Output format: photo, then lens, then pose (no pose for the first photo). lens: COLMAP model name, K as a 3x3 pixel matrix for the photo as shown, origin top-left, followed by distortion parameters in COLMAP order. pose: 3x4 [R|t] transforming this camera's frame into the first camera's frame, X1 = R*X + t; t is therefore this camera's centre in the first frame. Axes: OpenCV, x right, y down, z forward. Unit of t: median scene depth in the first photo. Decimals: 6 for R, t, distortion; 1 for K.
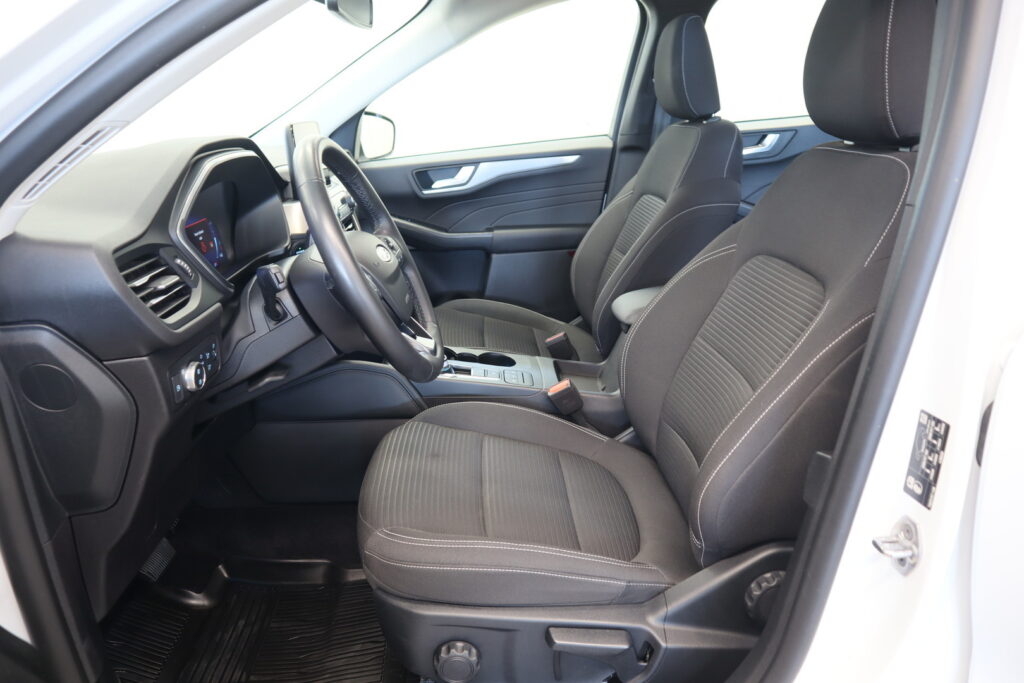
lens RADIAL K [[717.1, 0, 516.6], [0, 717.1, 345.8], [0, 0, 1]] dist [-0.131119, 0.087673]
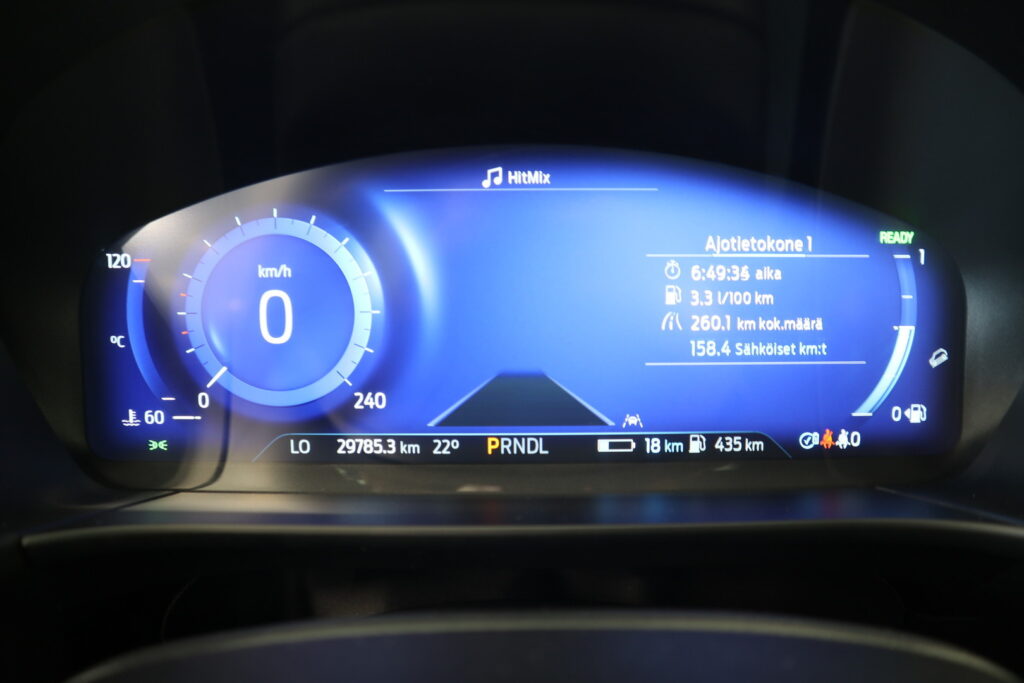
lens RADIAL K [[710.1, 0, 518.2], [0, 710.1, 344.7], [0, 0, 1]] dist [-0.115432, 0.081745]
pose [[-0.055307, 0.282743, -0.957600, -0.204766], [-0.313332, 0.905706, 0.285518, -0.157005], [0.948032, 0.315838, 0.038501, 0.805327]]
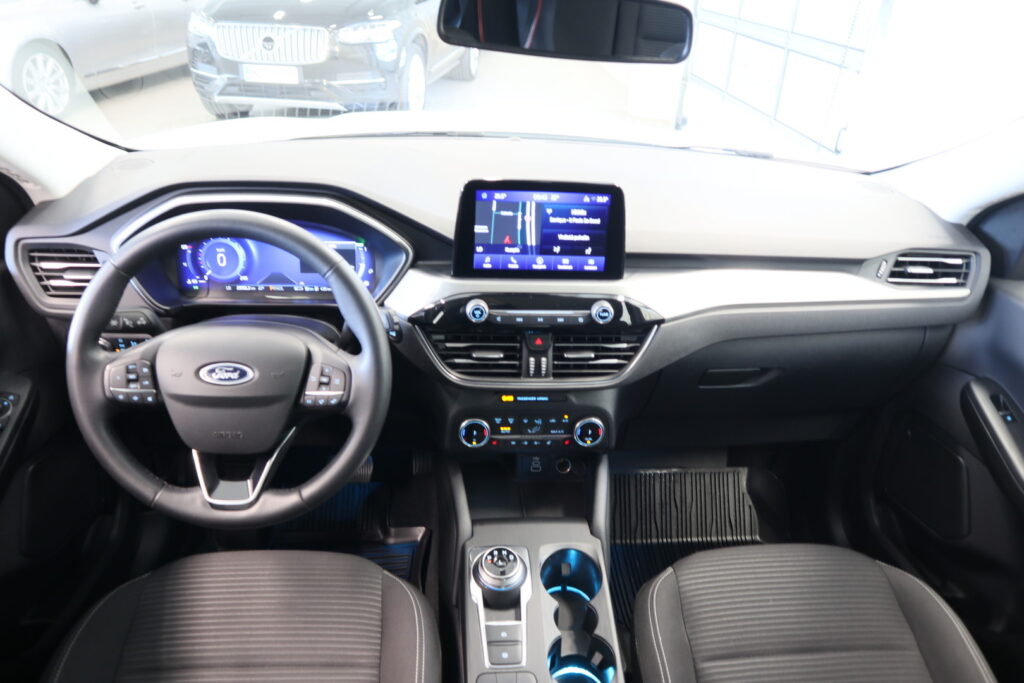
lens RADIAL K [[717.1, 0, 516.6], [0, 717.1, 345.8], [0, 0, 1]] dist [-0.131119, 0.087673]
pose [[0.022374, 0.525490, -0.850505, 0.404922], [-0.374055, 0.793330, 0.480324, -0.550843], [0.927137, 0.307389, 0.214313, 0.930537]]
